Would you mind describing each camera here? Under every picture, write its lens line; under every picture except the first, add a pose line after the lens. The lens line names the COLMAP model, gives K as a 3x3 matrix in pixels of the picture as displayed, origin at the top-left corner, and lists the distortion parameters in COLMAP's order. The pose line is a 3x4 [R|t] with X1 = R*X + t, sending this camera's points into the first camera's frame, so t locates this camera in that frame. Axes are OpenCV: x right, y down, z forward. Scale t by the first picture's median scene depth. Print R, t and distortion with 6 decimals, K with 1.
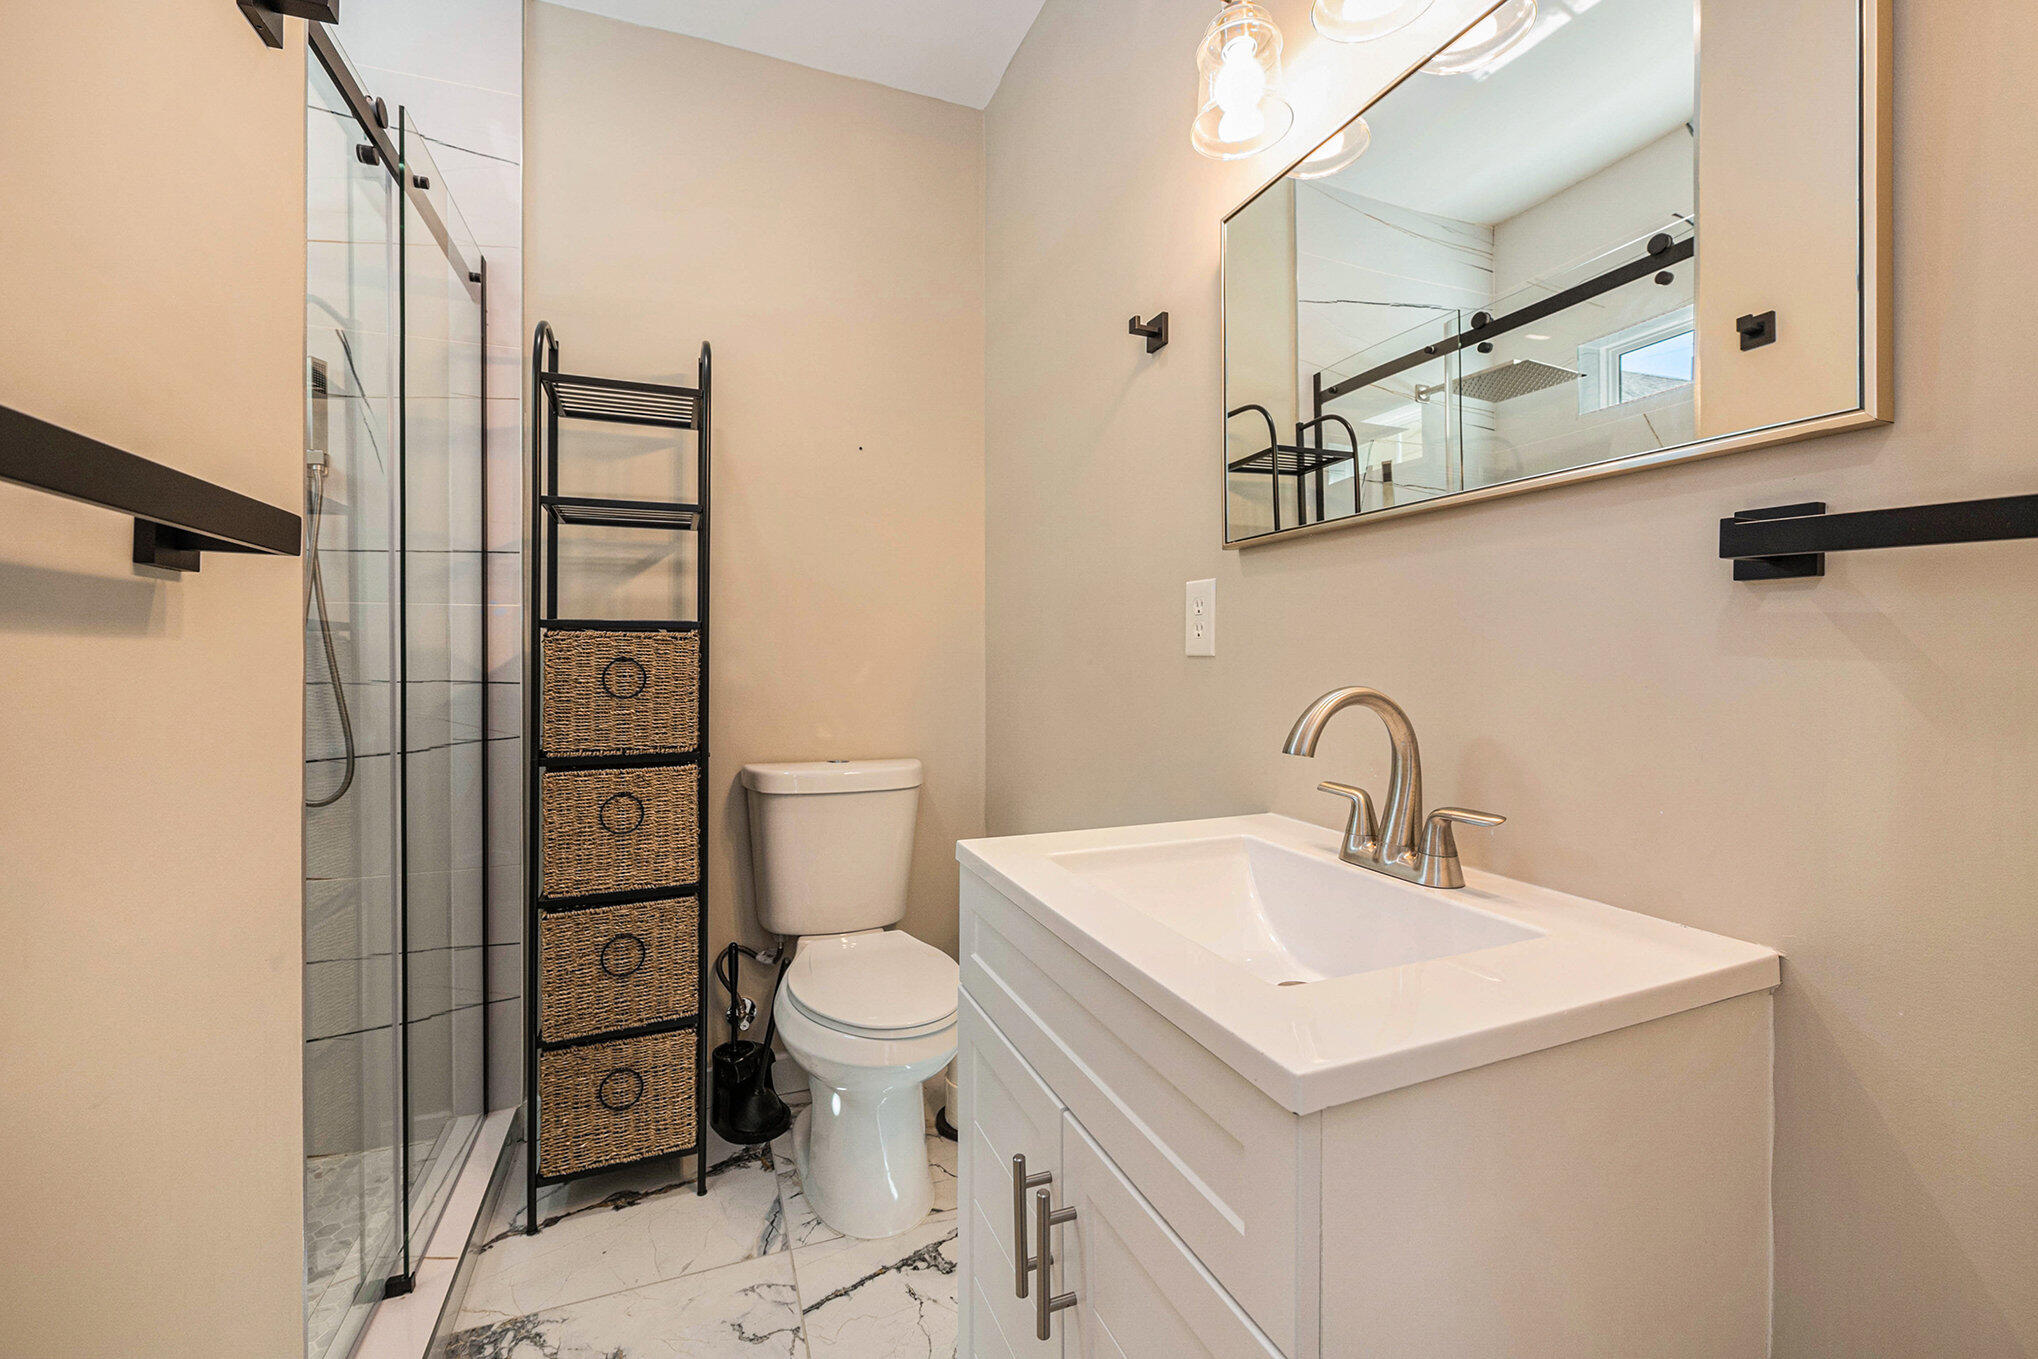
lens RADIAL K [[819.0, 0, 1012.4], [0, 819.0, 660.9], [0, 0, 1]] dist [-0.012363, -0.002661]
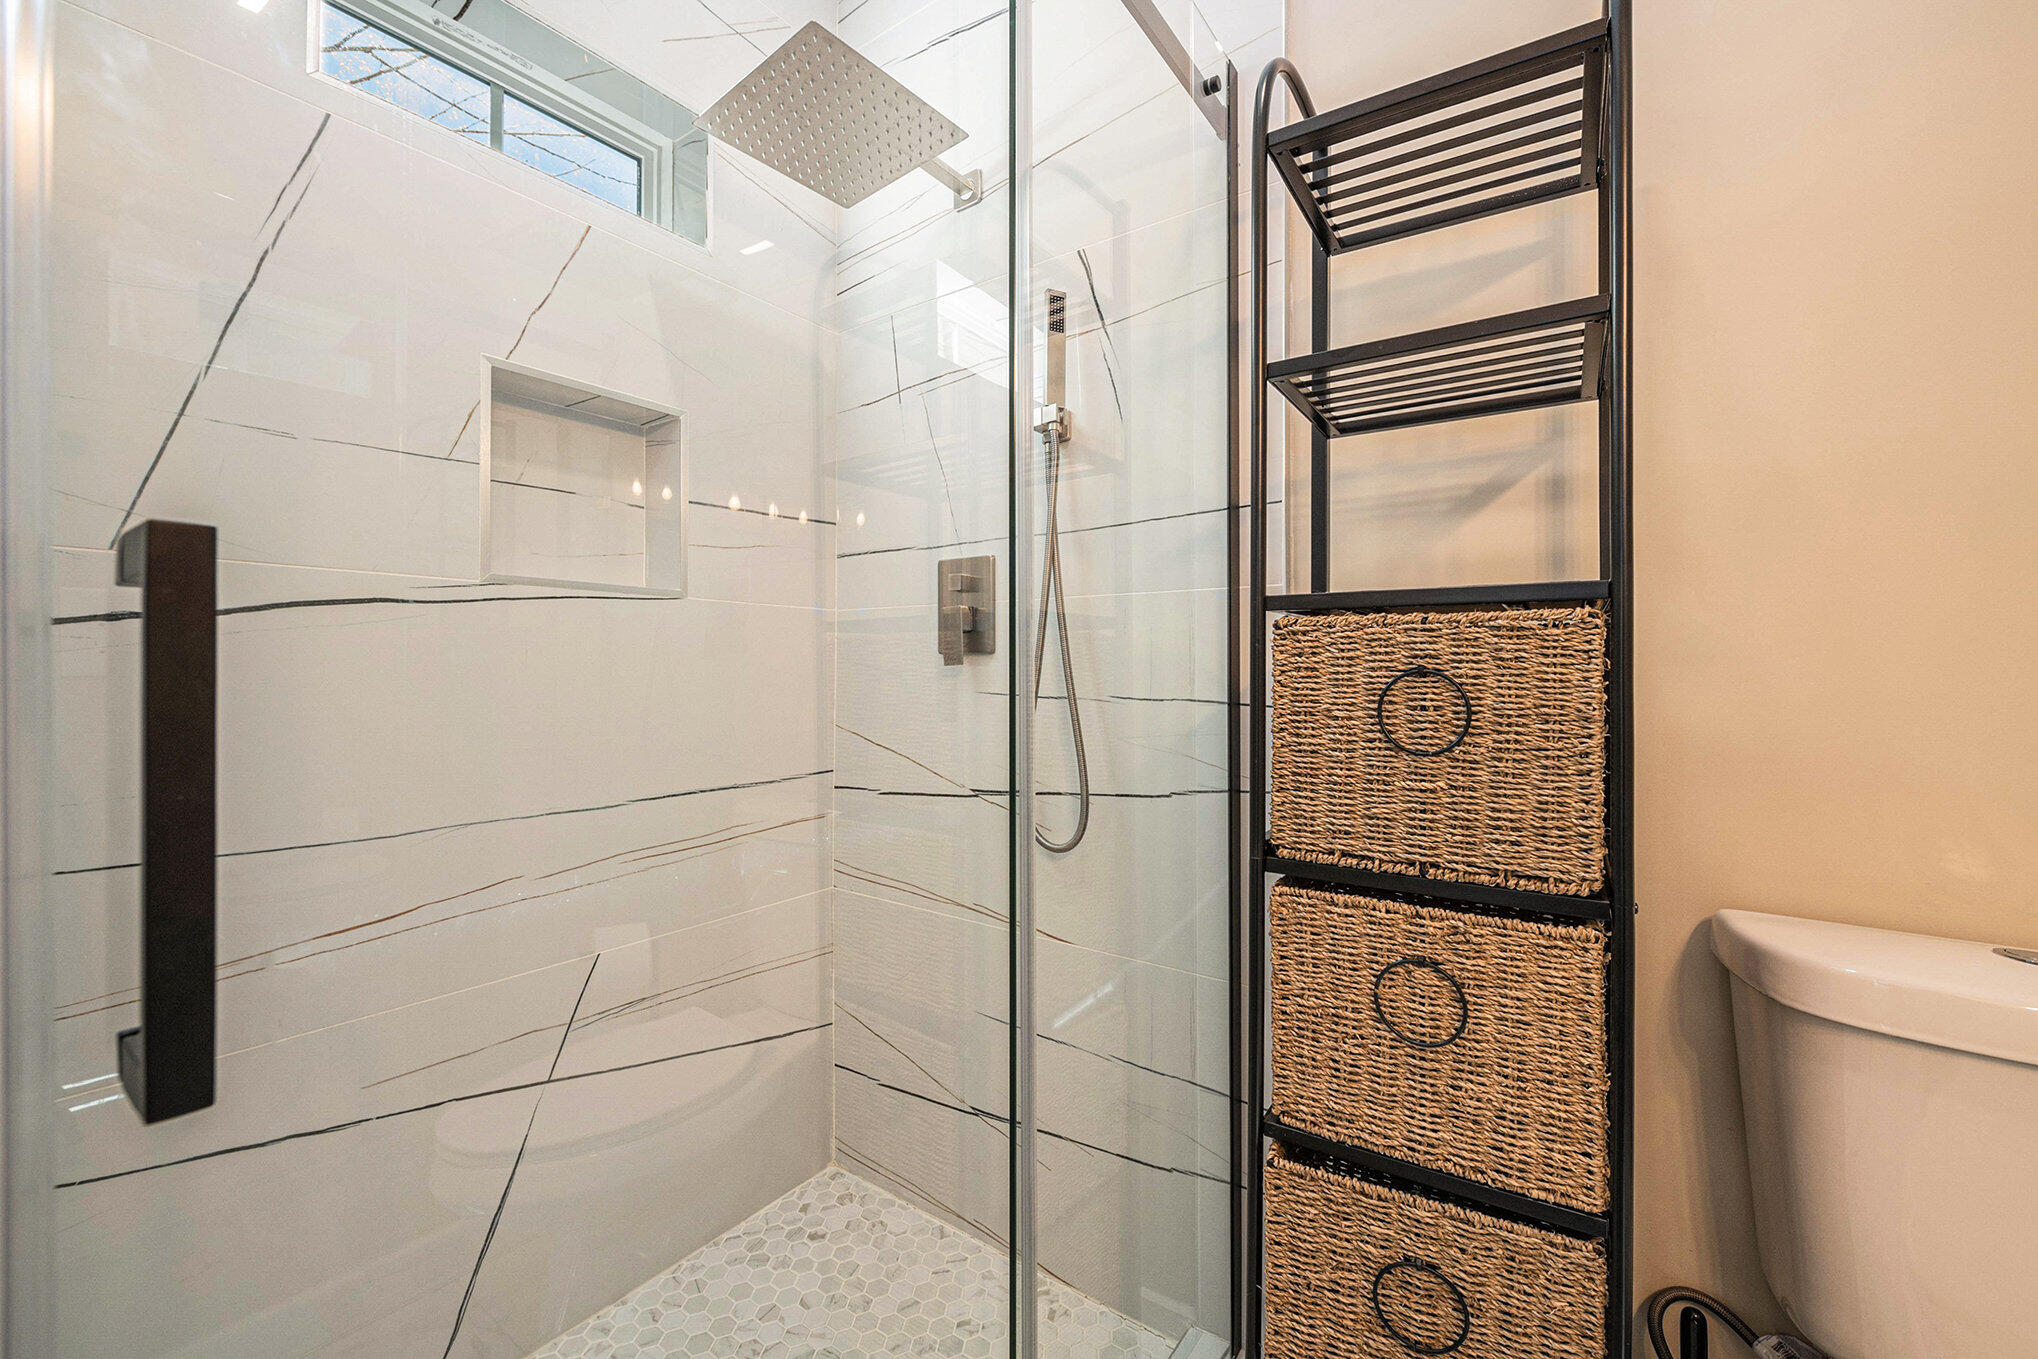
lens RADIAL K [[819.0, 0, 1024.9], [0, 819.0, 640.8], [0, 0, 1]] dist [-0.012363, -0.002661]
pose [[0.551959, -0.016707, -0.833704, -0.205377], [-0.005797, 0.999698, -0.023872, -0.007037], [0.833851, 0.018009, 0.551695, 0.536088]]
